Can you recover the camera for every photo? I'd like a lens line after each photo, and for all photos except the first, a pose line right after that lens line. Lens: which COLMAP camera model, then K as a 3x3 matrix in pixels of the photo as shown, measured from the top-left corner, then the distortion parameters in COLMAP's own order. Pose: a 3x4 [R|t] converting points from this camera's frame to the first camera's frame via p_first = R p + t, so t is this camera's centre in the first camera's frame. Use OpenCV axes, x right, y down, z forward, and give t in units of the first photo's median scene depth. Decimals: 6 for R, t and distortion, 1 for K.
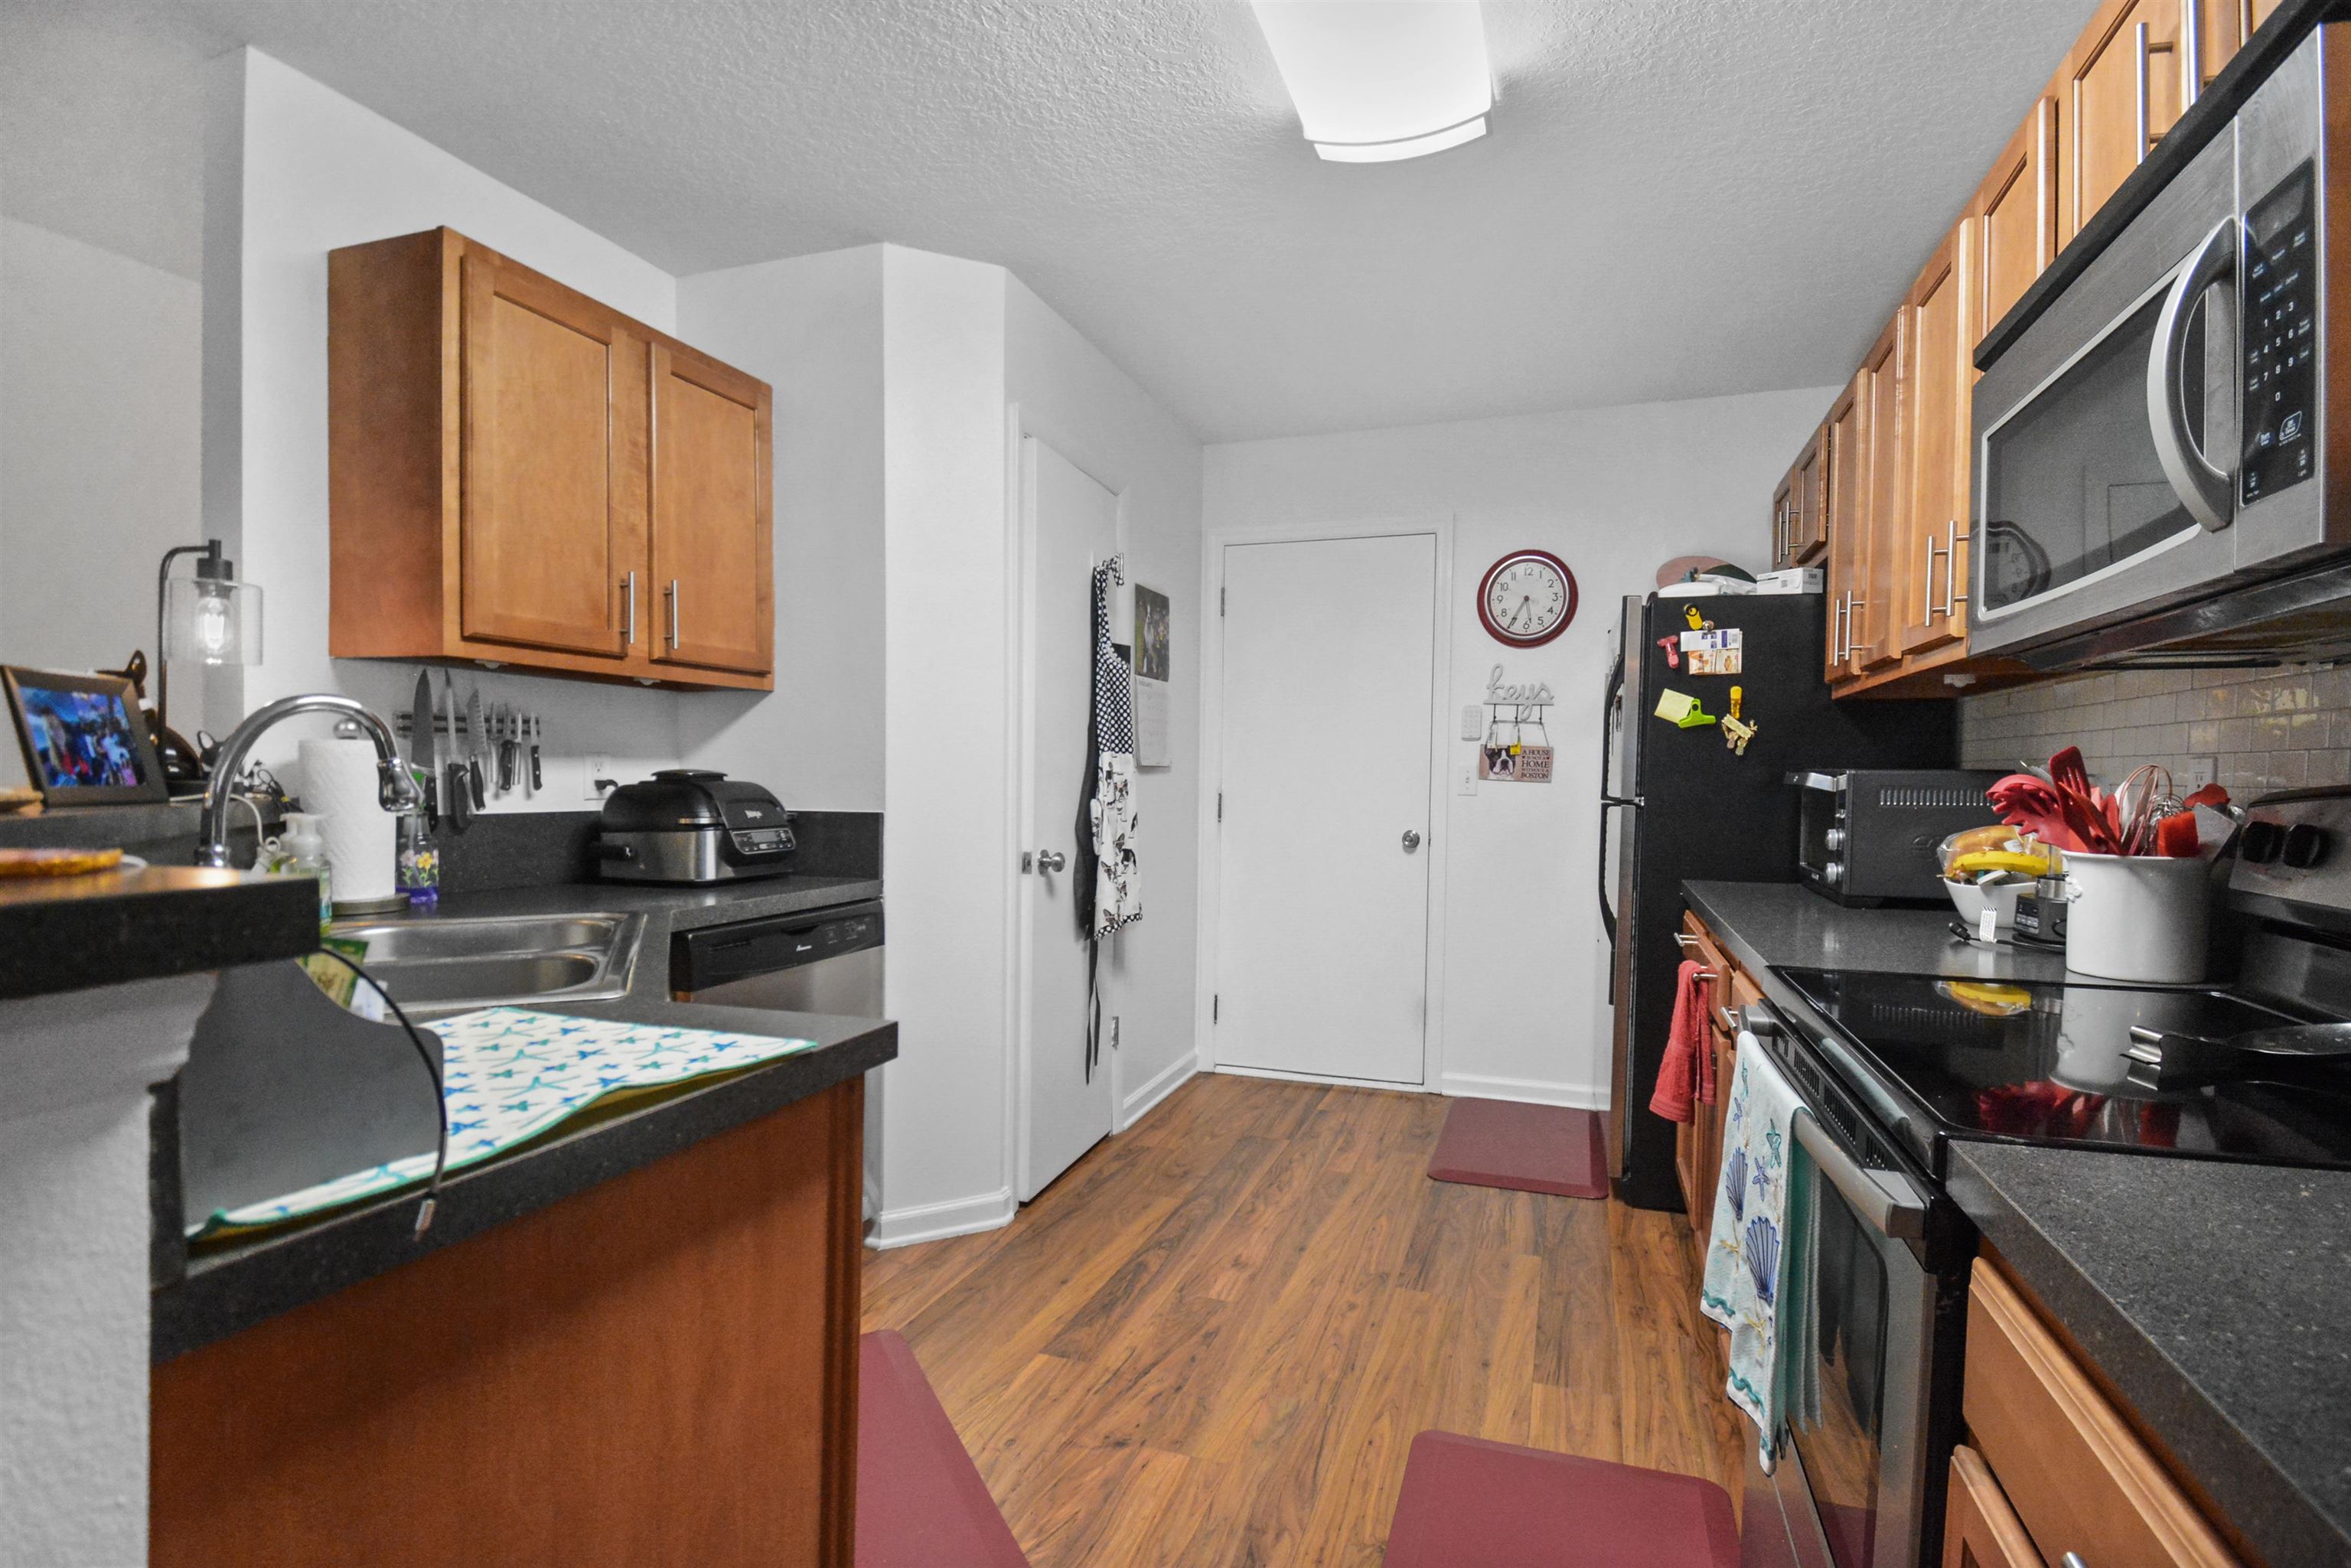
lens RADIAL K [[1099.3, 0, 1180.2], [0, 1099.3, 786.9], [0, 0, 1]] dist [0.000216, -0.001233]
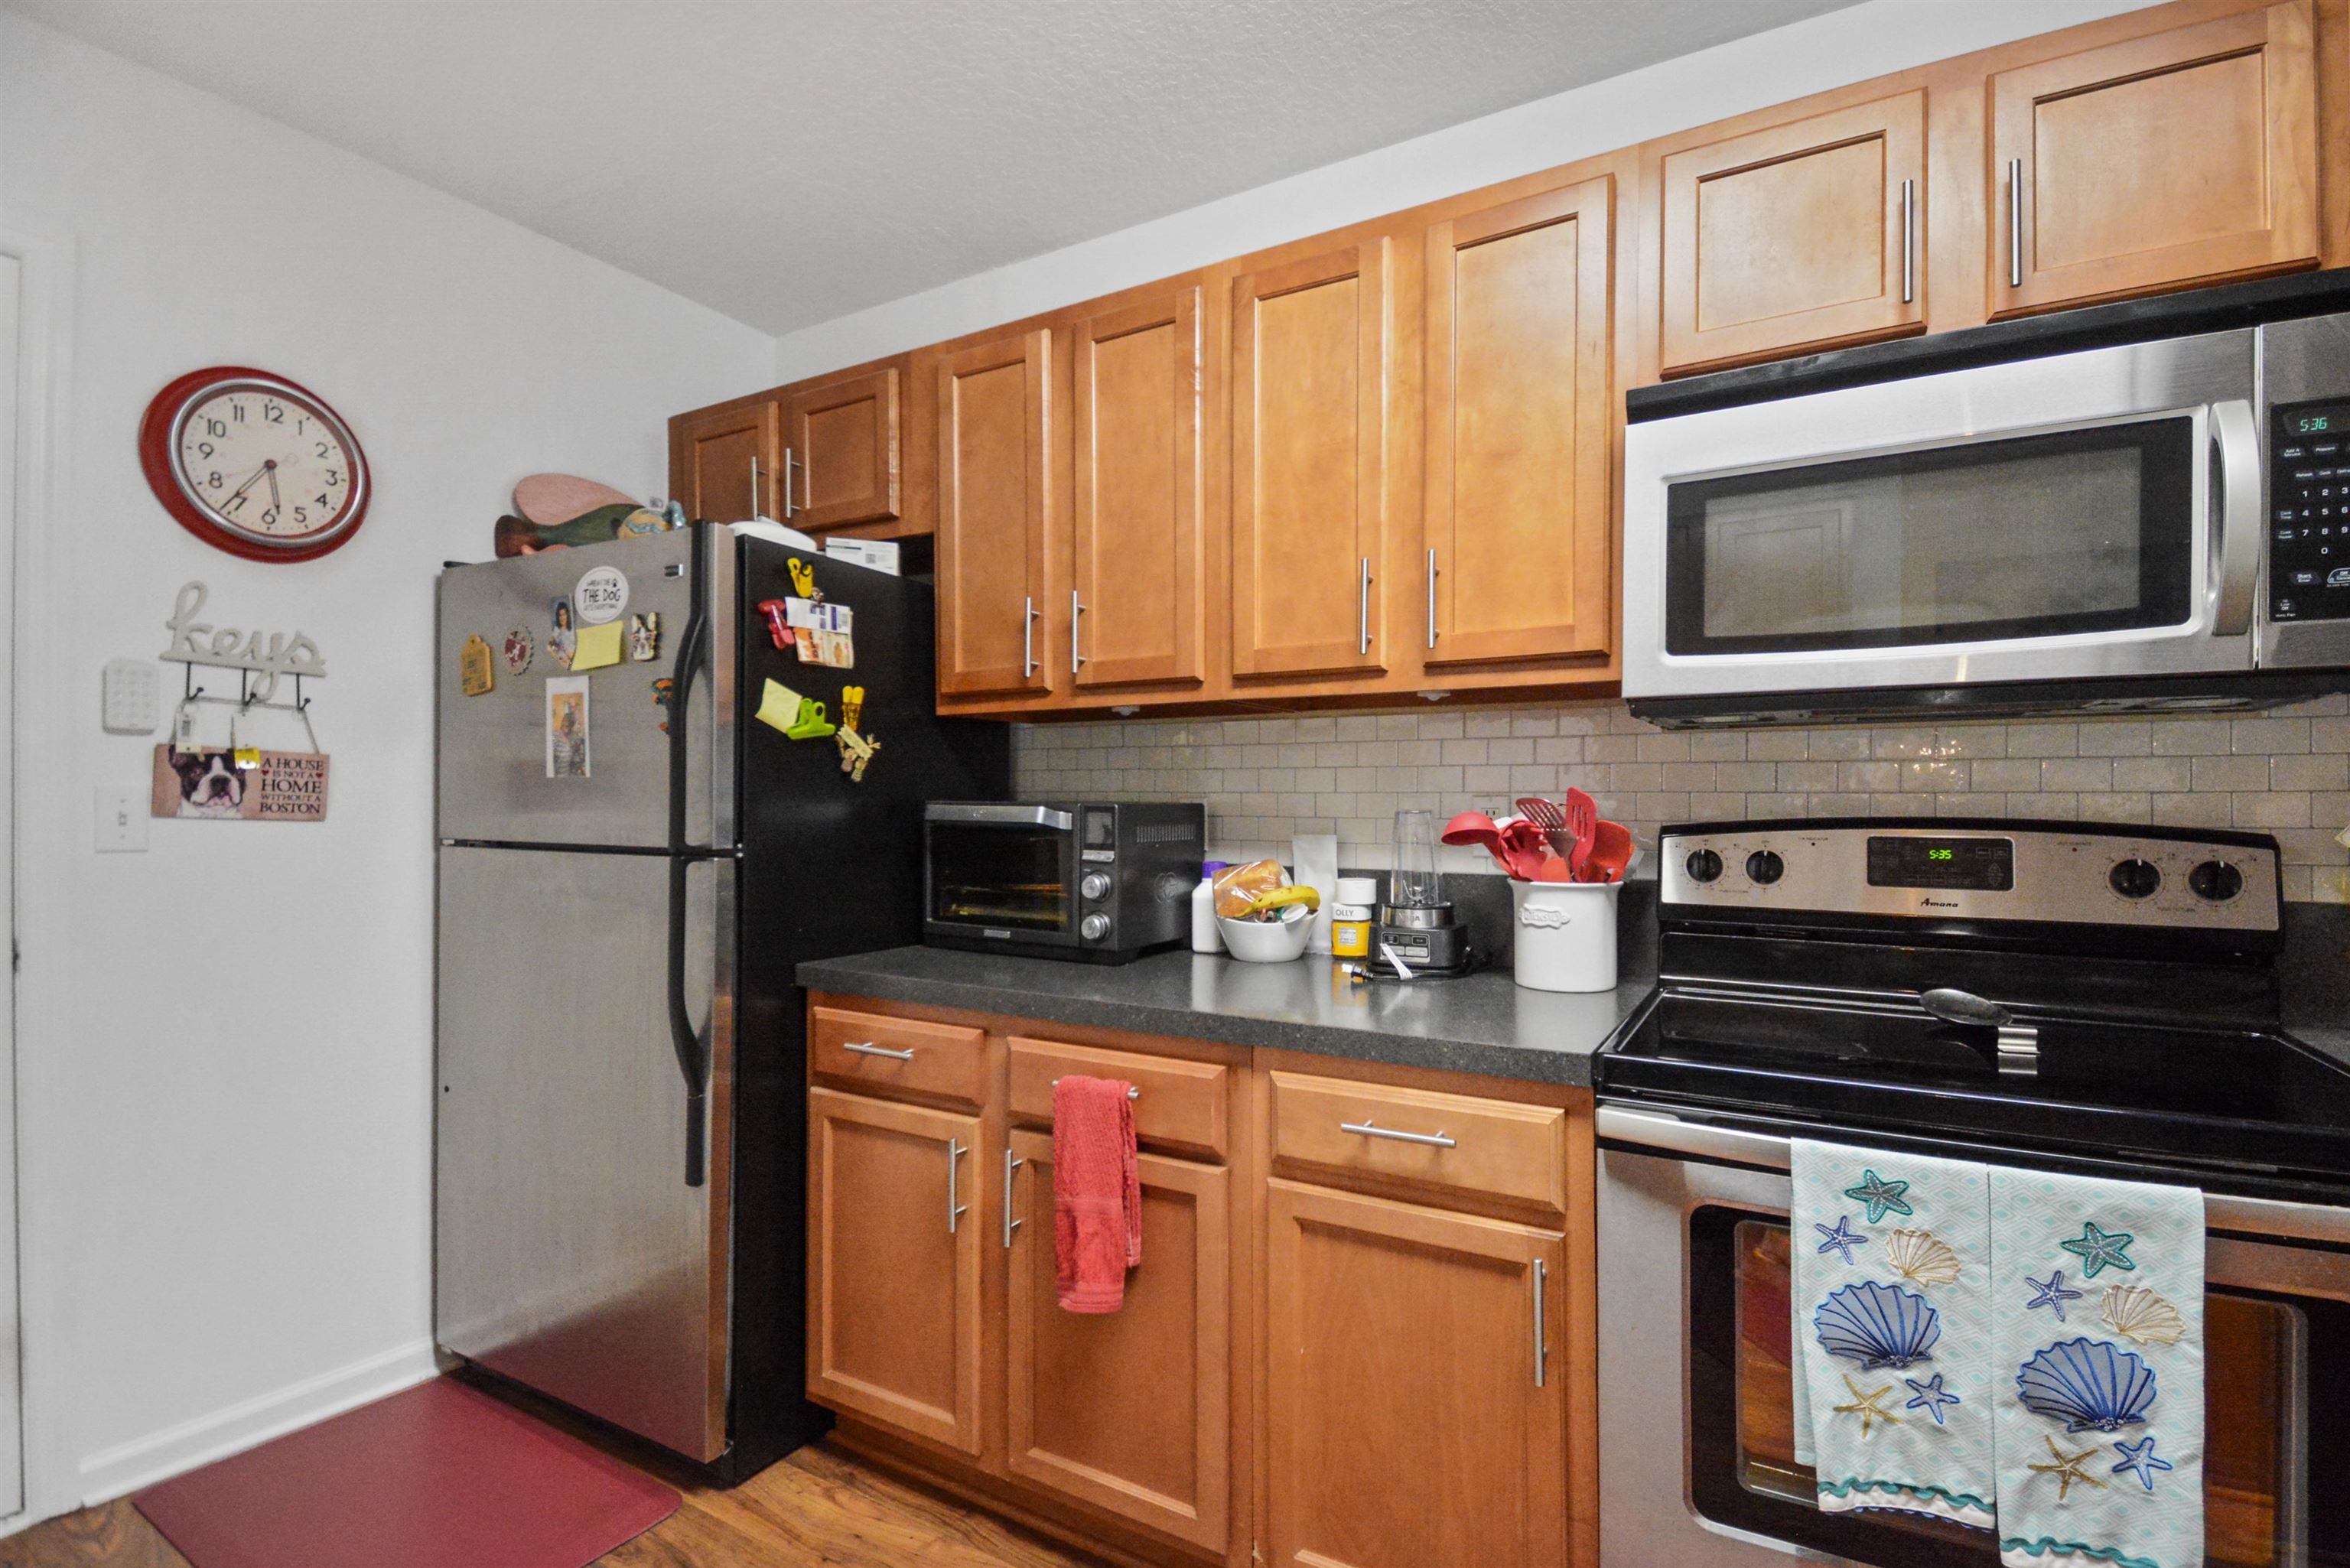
lens RADIAL K [[1098.8, 0, 1192.7], [0, 1098.8, 814.9], [0, 0, 1]] dist [0.000216, -0.001233]
pose [[0.150220, -0.018512, 0.988479, -0.172820], [0.007765, 0.999816, 0.017544, -0.016793], [-0.988622, 0.005040, 0.150336, 0.645994]]
